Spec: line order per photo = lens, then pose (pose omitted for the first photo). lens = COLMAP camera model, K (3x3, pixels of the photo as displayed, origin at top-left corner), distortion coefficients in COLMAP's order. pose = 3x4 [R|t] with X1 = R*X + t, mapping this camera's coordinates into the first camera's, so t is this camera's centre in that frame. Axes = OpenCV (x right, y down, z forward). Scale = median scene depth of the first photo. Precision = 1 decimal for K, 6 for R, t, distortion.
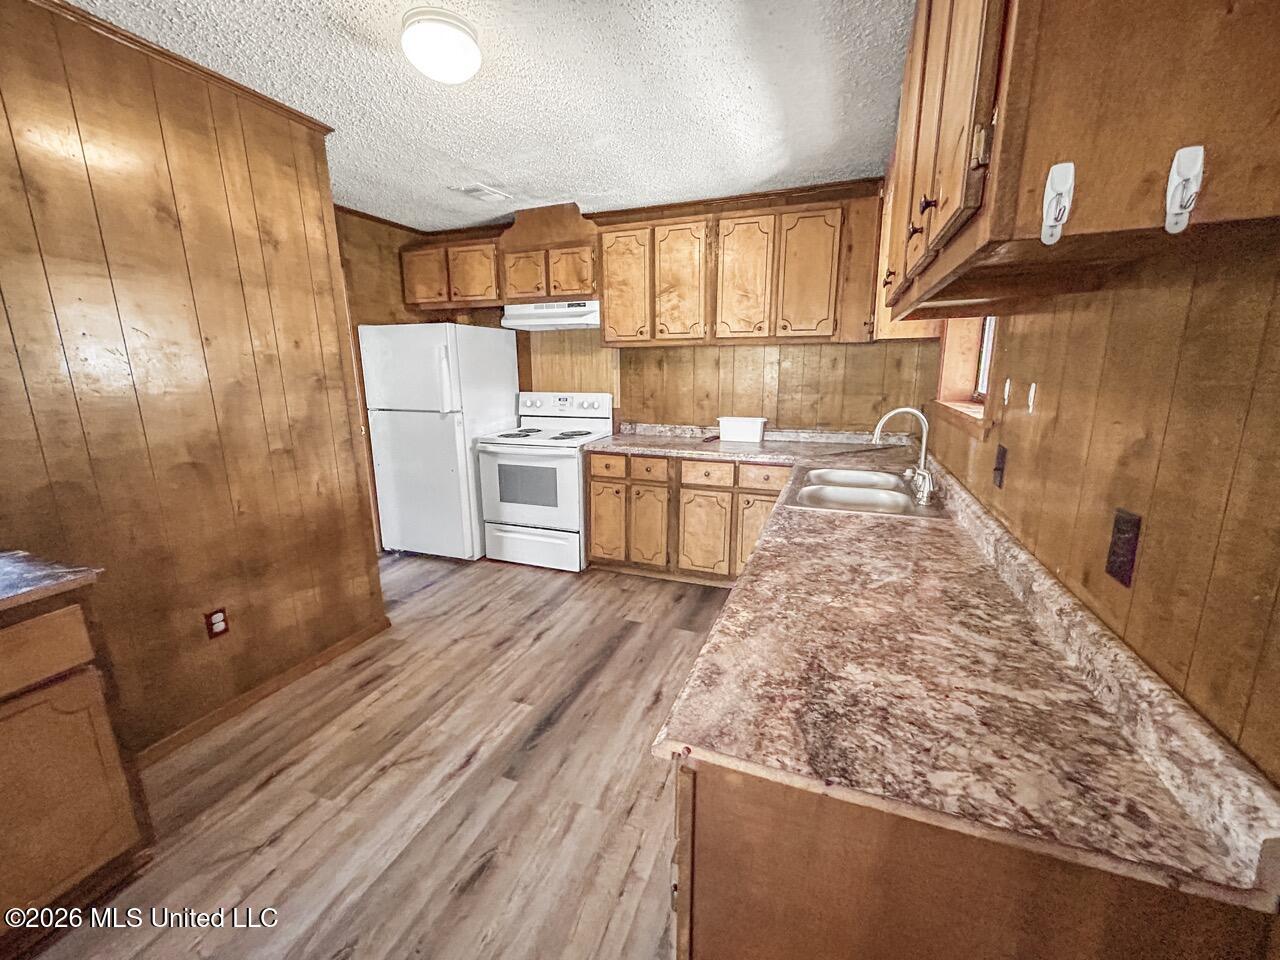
lens RADIAL K [[530.2, 0, 637.7], [0, 530.2, 476.5], [0, 0, 1]] dist [0.013083, -0.000037]
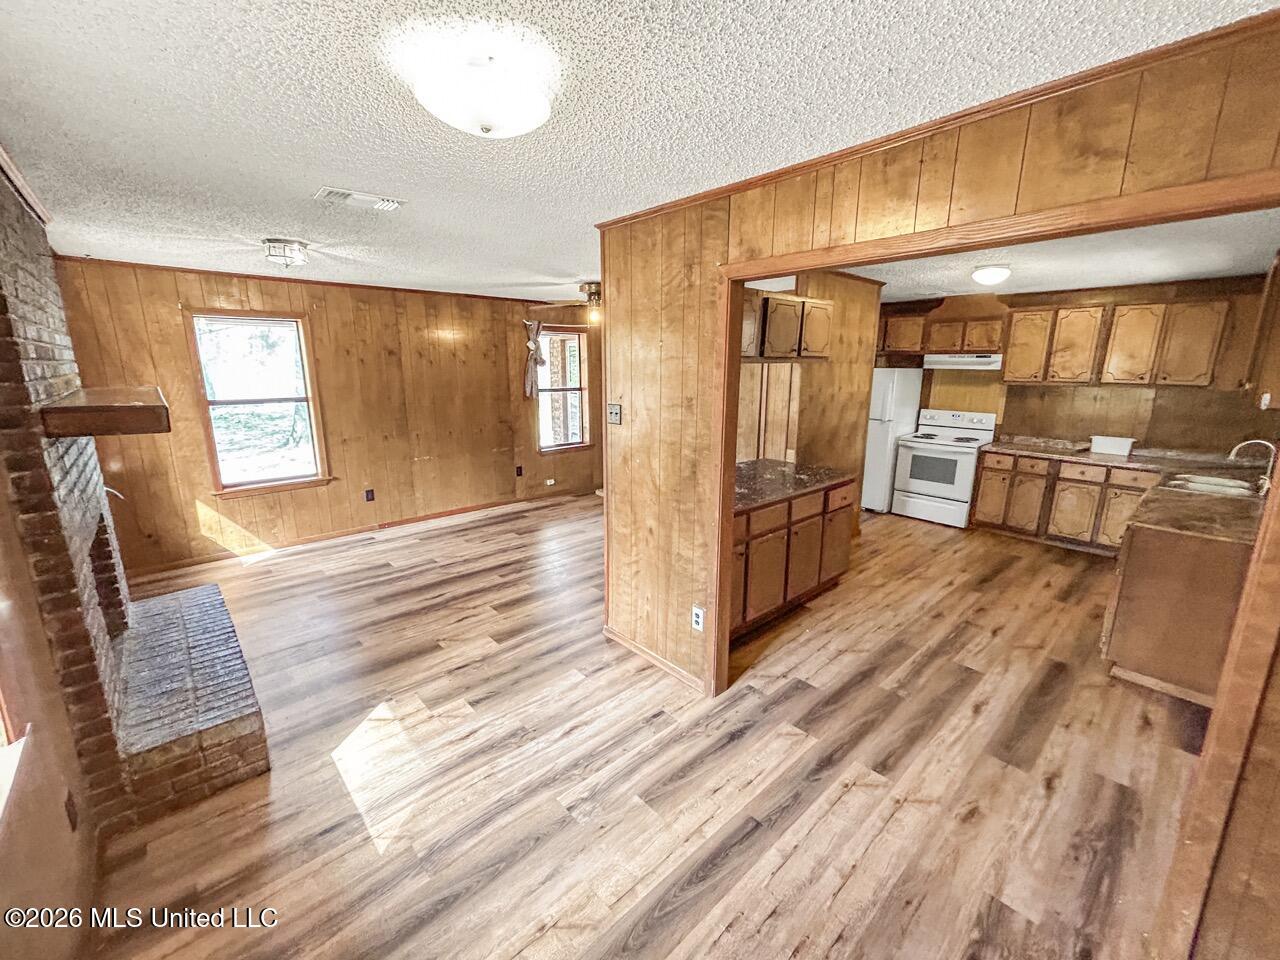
lens RADIAL K [[530.2, 0, 637.7], [0, 530.2, 476.5], [0, 0, 1]] dist [0.013083, -0.000037]
pose [[0.891050, 0.108762, -0.440682, -0.333905], [-0.107596, 0.993808, 0.027720, 0.102726], [0.440968, 0.022716, 0.897235, -0.957558]]
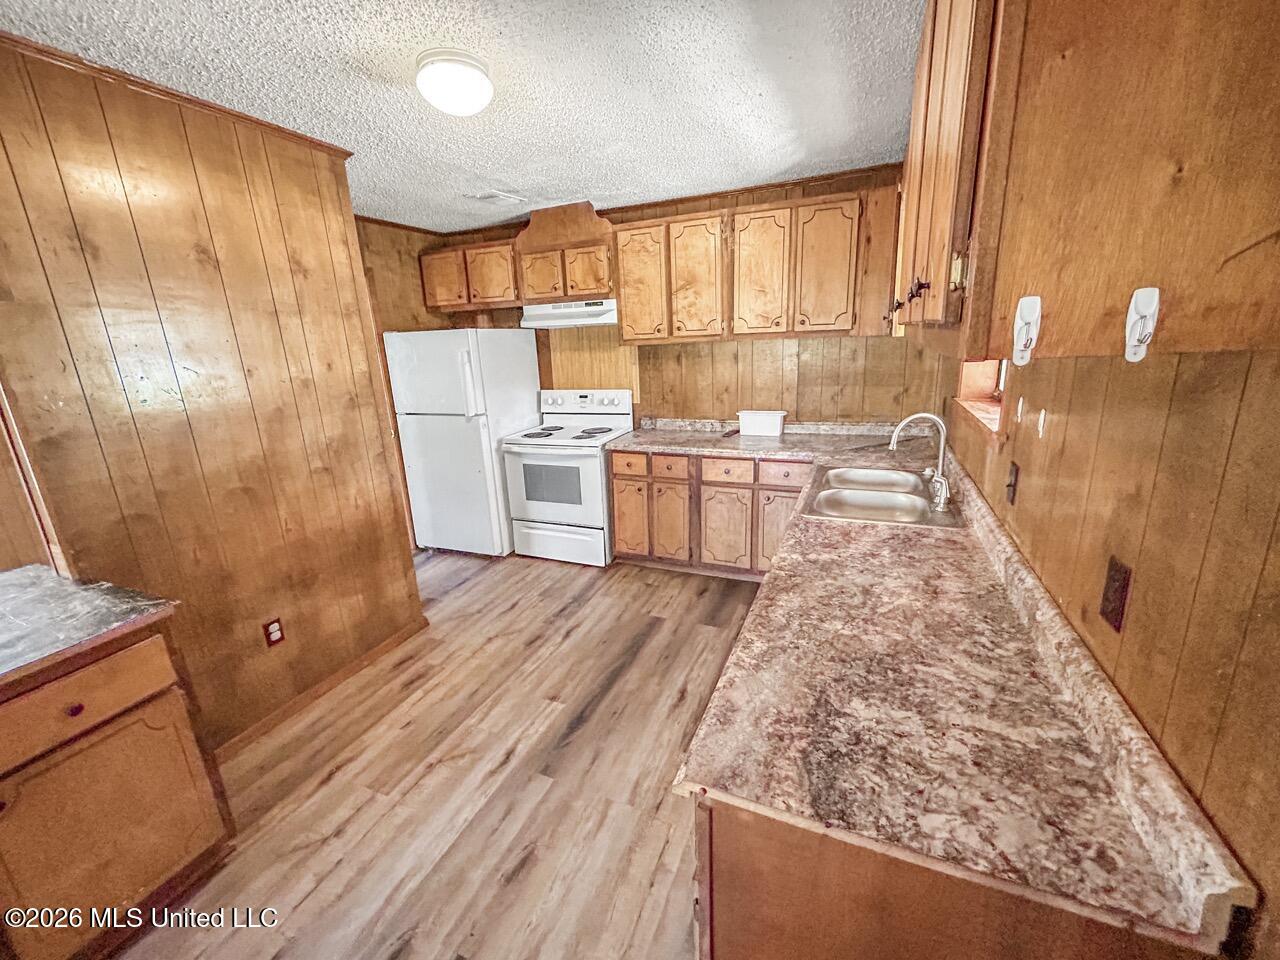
lens RADIAL K [[531.9, 0, 637.1], [0, 531.9, 478.1], [0, 0, 1]] dist [0.010836, -0.000105]
pose [[0.998610, -0.026175, -0.045747, 0.004966], [0.028398, 0.998413, 0.048628, -0.046580], [0.044402, -0.049859, 0.997769, -0.023048]]
